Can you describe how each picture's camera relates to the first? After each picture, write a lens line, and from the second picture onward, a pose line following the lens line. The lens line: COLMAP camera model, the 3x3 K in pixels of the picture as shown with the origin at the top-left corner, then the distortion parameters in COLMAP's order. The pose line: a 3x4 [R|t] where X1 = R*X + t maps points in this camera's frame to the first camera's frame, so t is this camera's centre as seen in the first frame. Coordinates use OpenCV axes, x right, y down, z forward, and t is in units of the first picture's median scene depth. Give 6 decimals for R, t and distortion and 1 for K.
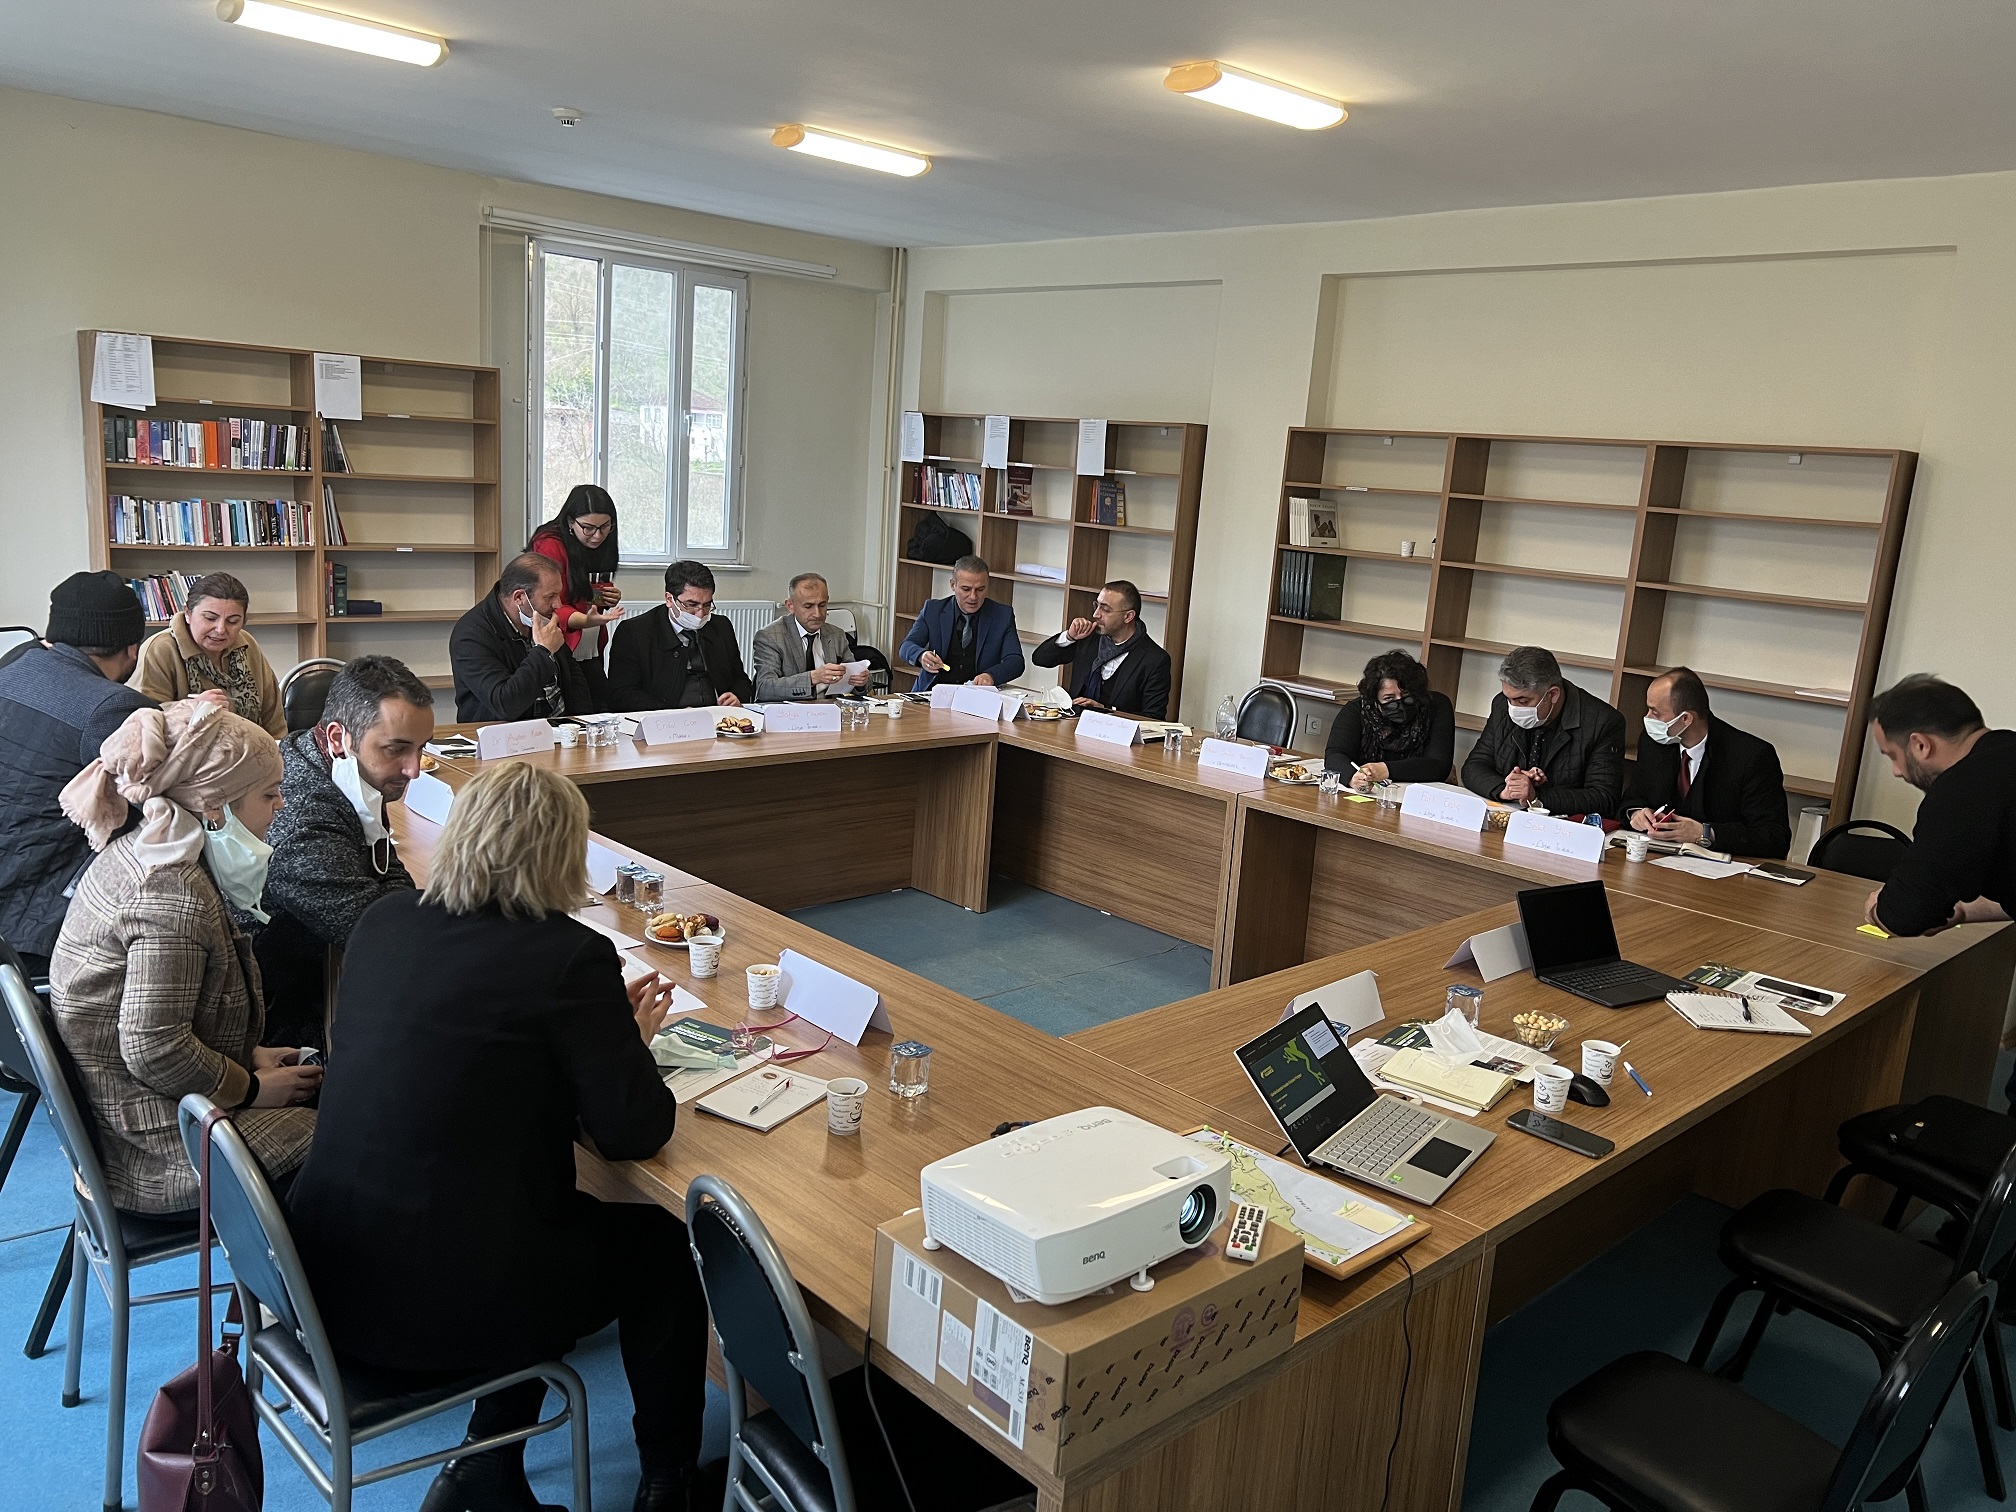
lens RADIAL K [[1538.0, 0, 1011.2], [0, 1538.0, 758.1], [0, 0, 1]] dist [0.053358, -0.058648]
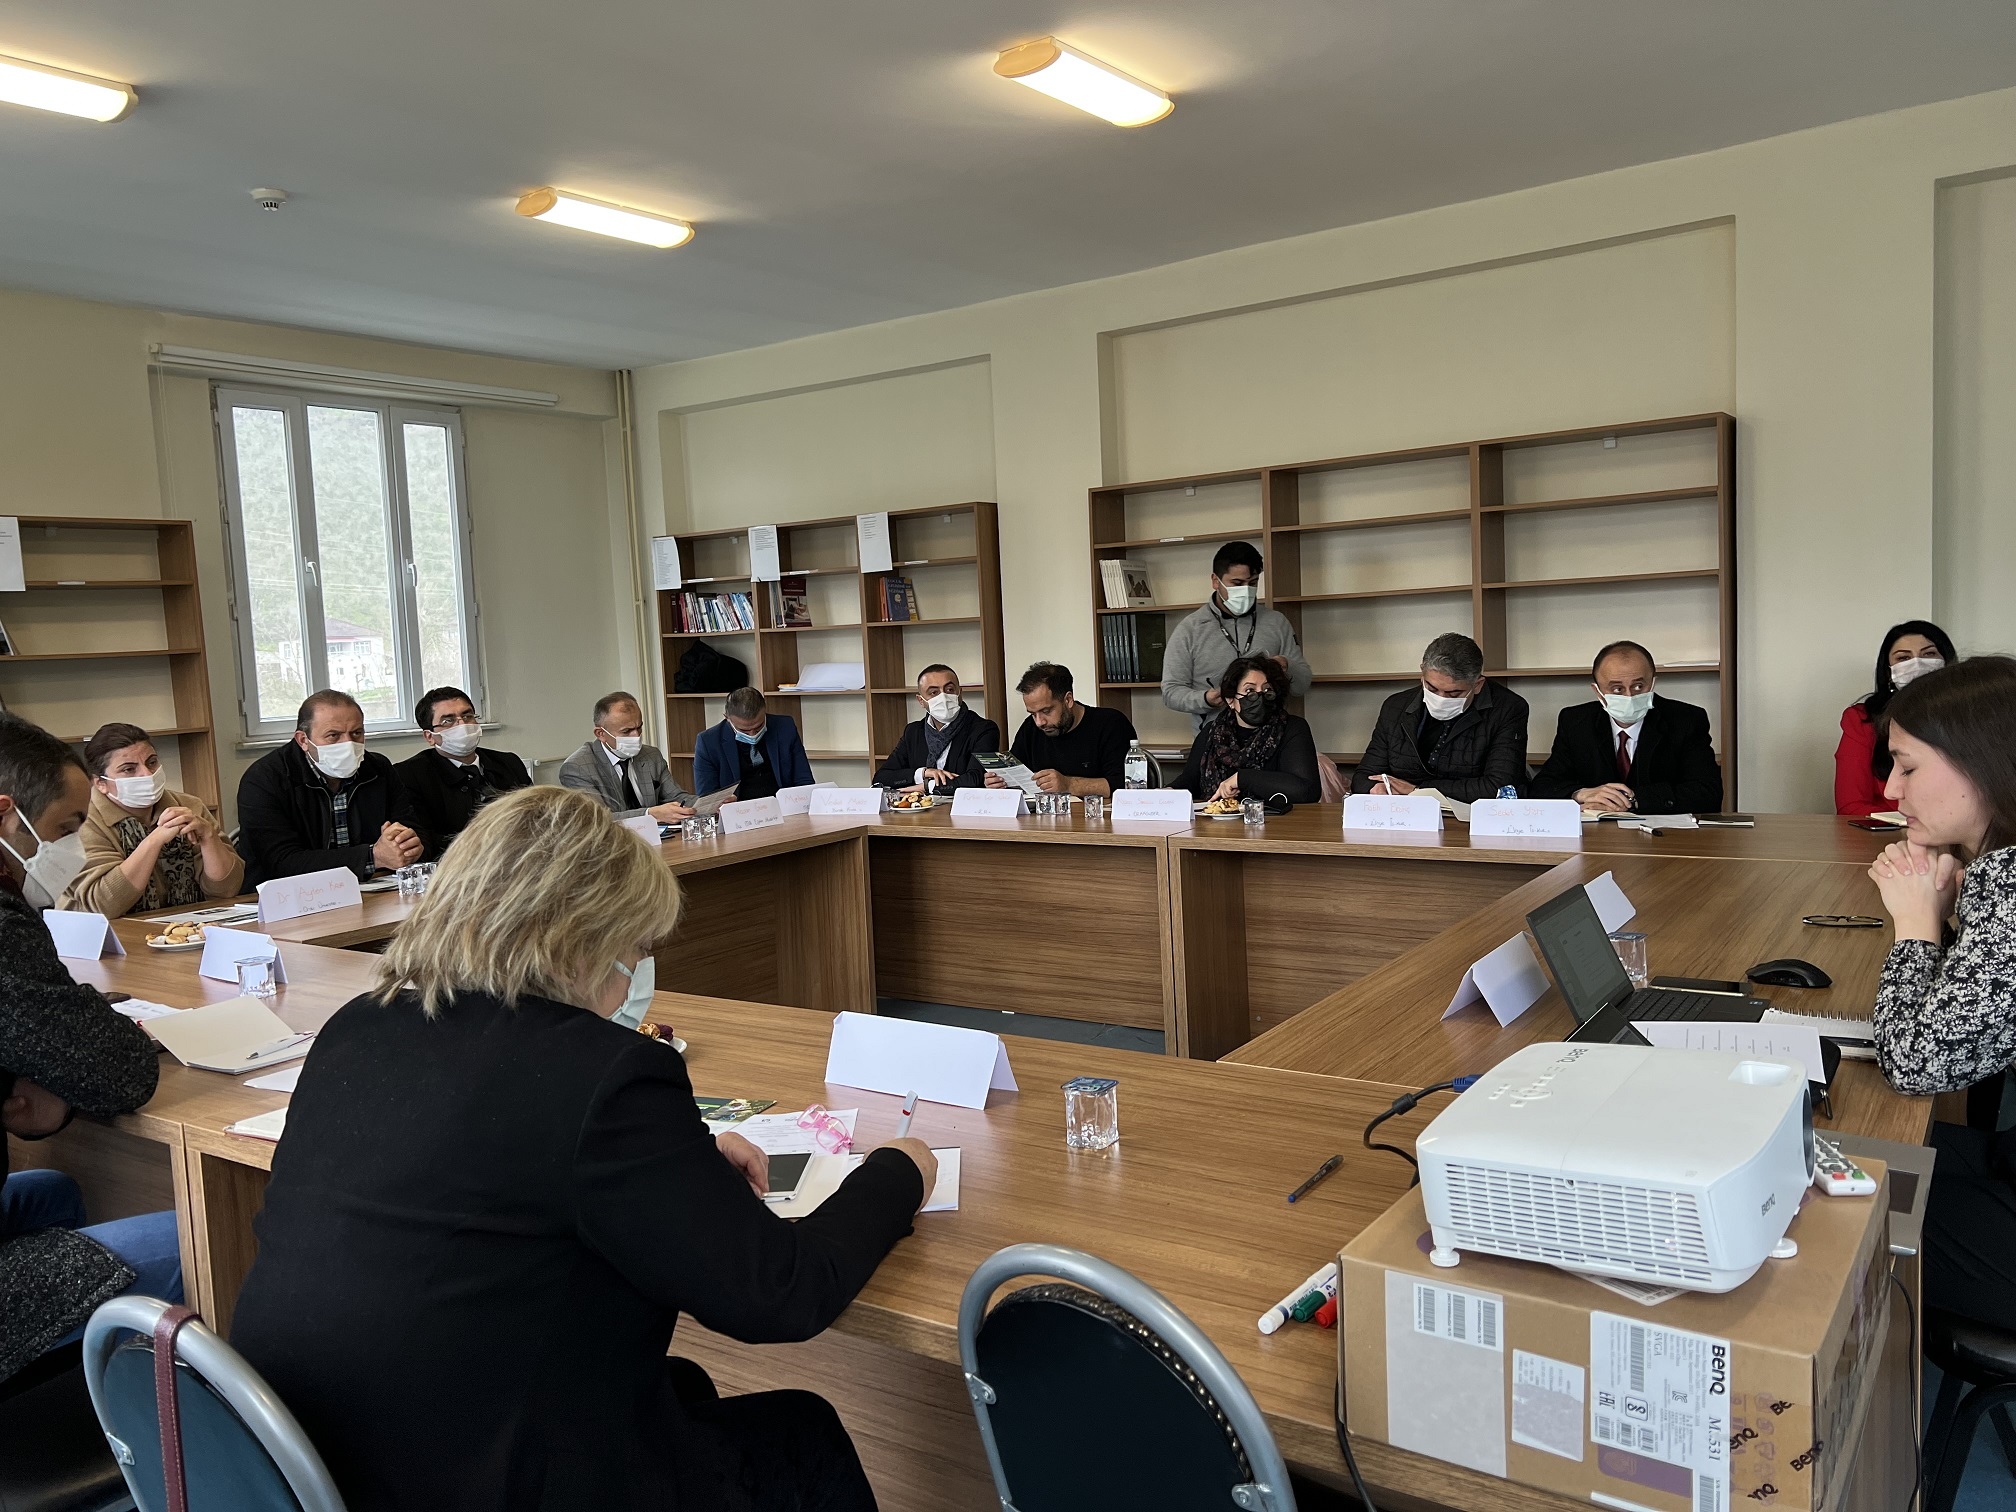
lens RADIAL K [[1538.0, 0, 1011.2], [0, 1538.0, 758.1], [0, 0, 1]] dist [0.053358, -0.058648]
pose [[0.970579, -0.135200, 0.199241, -0.084036], [0.156494, 0.983076, -0.095248, 0.036382], [-0.182991, 0.123626, 0.975311, 0.096066]]
